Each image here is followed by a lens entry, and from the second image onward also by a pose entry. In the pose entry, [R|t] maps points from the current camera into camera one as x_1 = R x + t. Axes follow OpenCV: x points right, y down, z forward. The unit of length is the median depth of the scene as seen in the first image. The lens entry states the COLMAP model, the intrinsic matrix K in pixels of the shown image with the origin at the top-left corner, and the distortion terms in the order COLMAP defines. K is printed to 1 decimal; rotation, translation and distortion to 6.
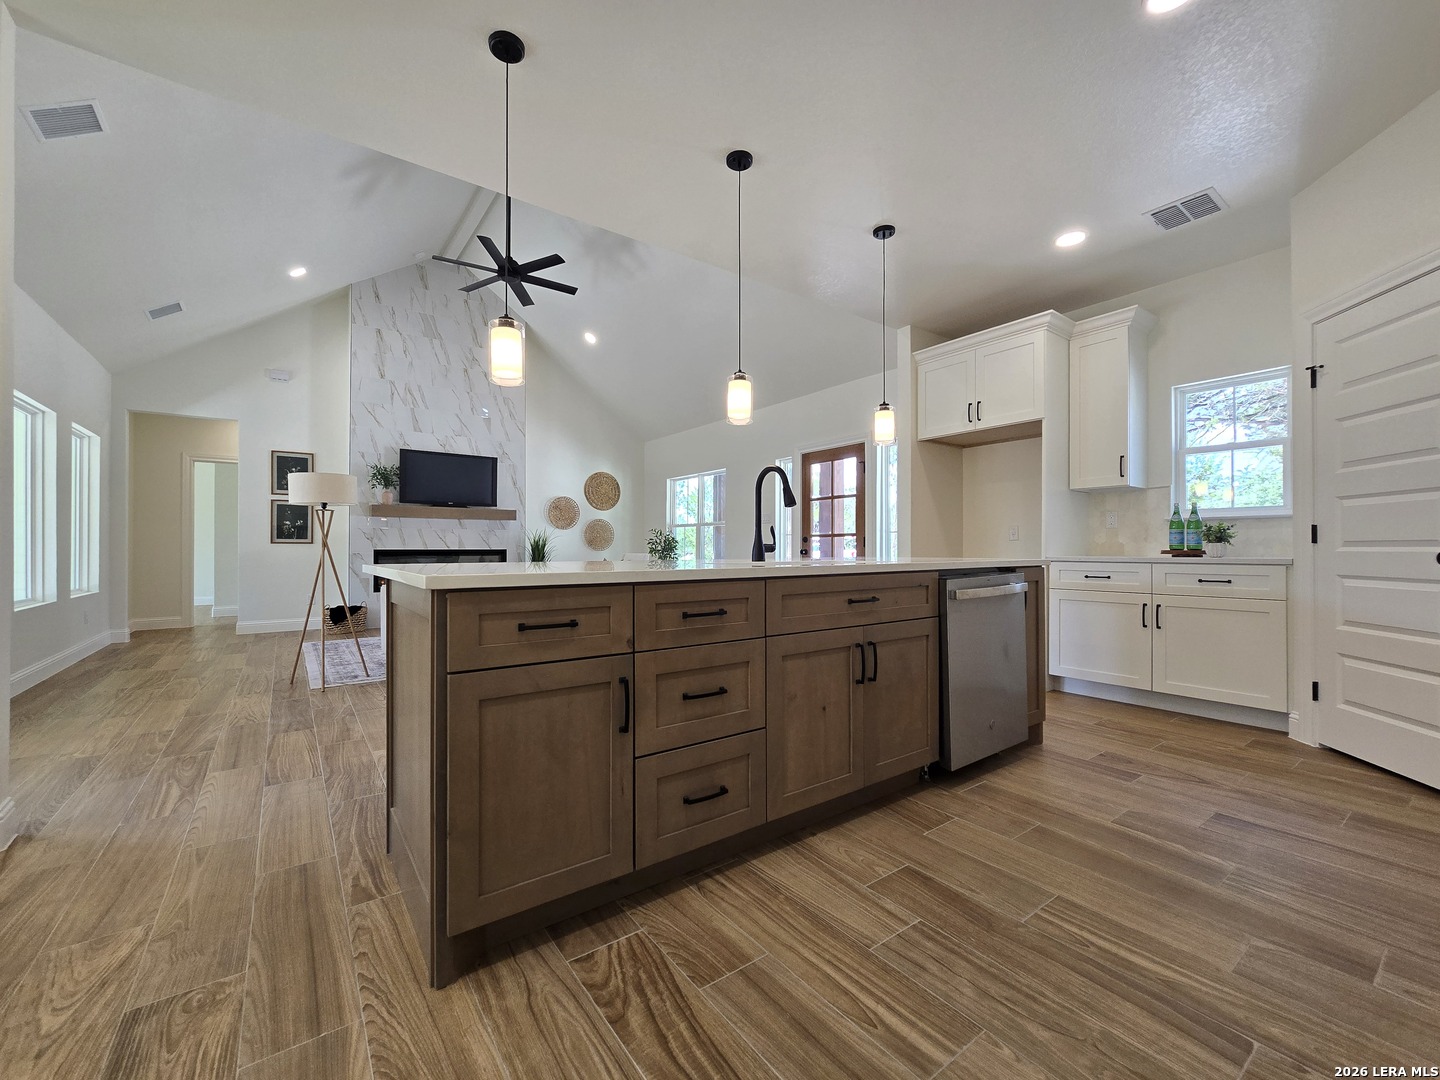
lens RADIAL K [[589.0, 0, 711.5], [0, 589.0, 544.0], [0, 0, 1]] dist [-0.001678, 0.000713]
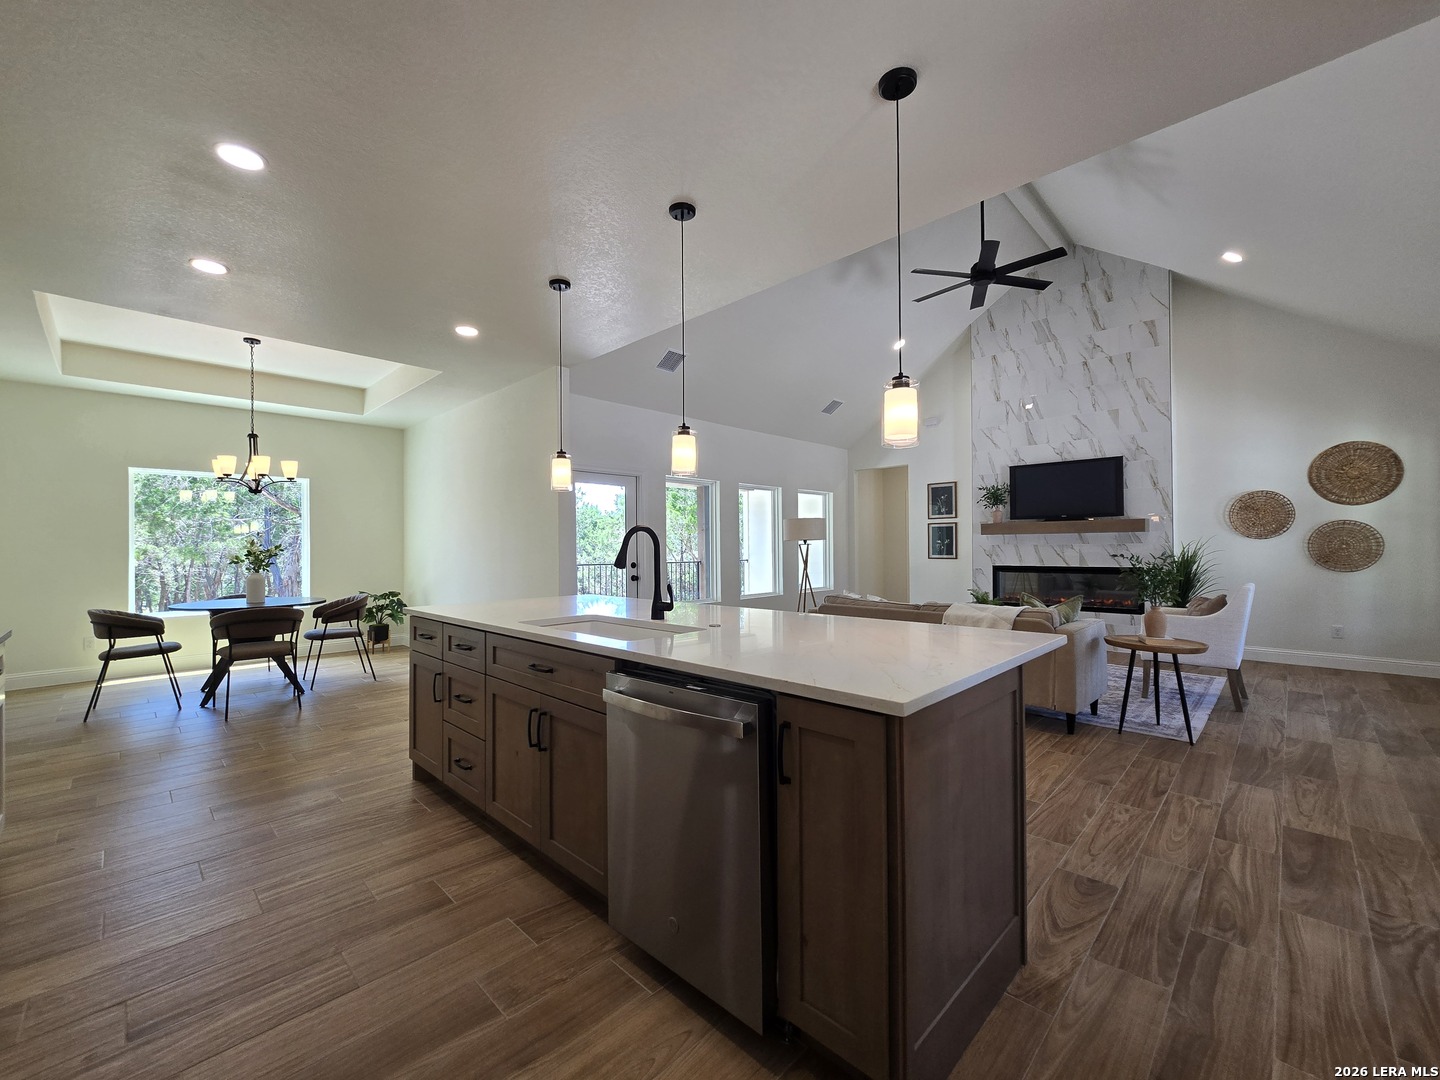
lens RADIAL K [[589.0, 0, 715.5], [0, 589.0, 543.4], [0, 0, 1]] dist [-0.001678, 0.000713]
pose [[0.166948, -0.006501, -0.985944, 0.437161], [0.015700, 0.999869, -0.003934, -0.037736], [0.985841, -0.014823, 0.167028, 0.374501]]
